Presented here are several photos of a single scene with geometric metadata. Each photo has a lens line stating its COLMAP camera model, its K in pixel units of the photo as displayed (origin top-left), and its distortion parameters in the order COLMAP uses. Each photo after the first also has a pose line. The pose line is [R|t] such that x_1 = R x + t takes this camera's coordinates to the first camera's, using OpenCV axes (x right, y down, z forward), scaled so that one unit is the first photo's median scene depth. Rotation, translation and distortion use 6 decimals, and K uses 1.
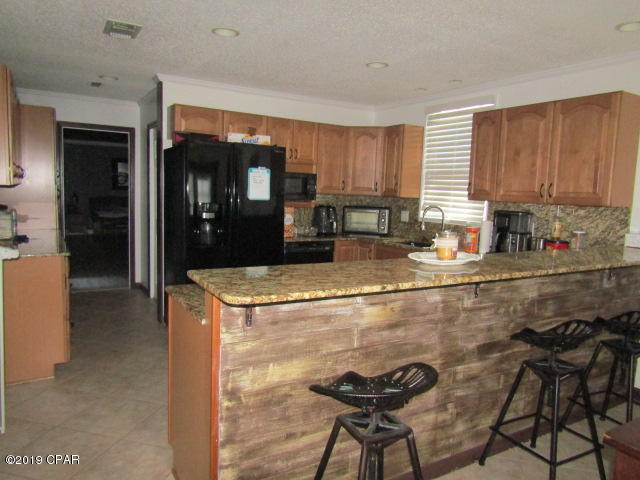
lens RADIAL K [[478.0, 0, 320.0], [0, 478.0, 240.0], [0, 0, 1]] dist [0.002546, -0.000079]
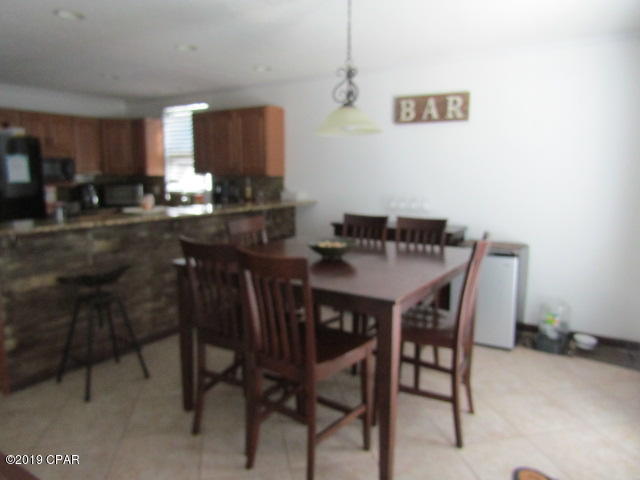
lens RADIAL K [[456.1, 0, 320.0], [0, 456.1, 240.0], [0, 0, 1]] dist [-0.002874, -0.002415]
pose [[0.903187, -0.100270, 0.417373, 0.065537], [0.076187, 0.994343, 0.074013, 0.035003], [-0.422433, -0.035049, 0.905716, -0.375656]]
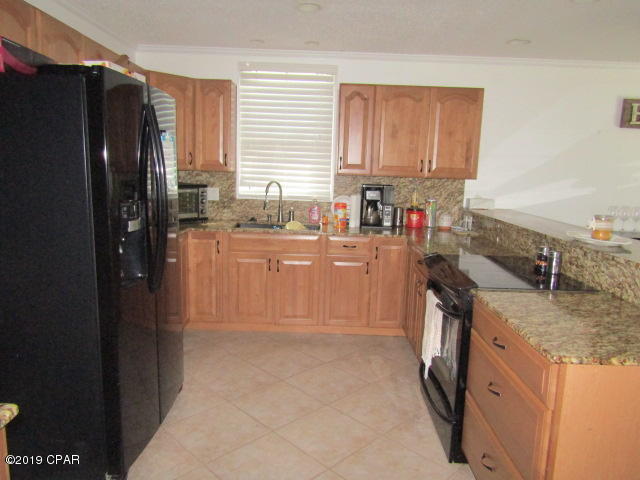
lens RADIAL K [[478.0, 0, 320.0], [0, 478.0, 240.0], [0, 0, 1]] dist [0.002546, -0.000079]
pose [[0.493201, -0.148834, 0.857089, -0.521492], [0.075387, 0.988861, 0.128336, -0.074225], [-0.866643, 0.001318, 0.498927, 0.512356]]
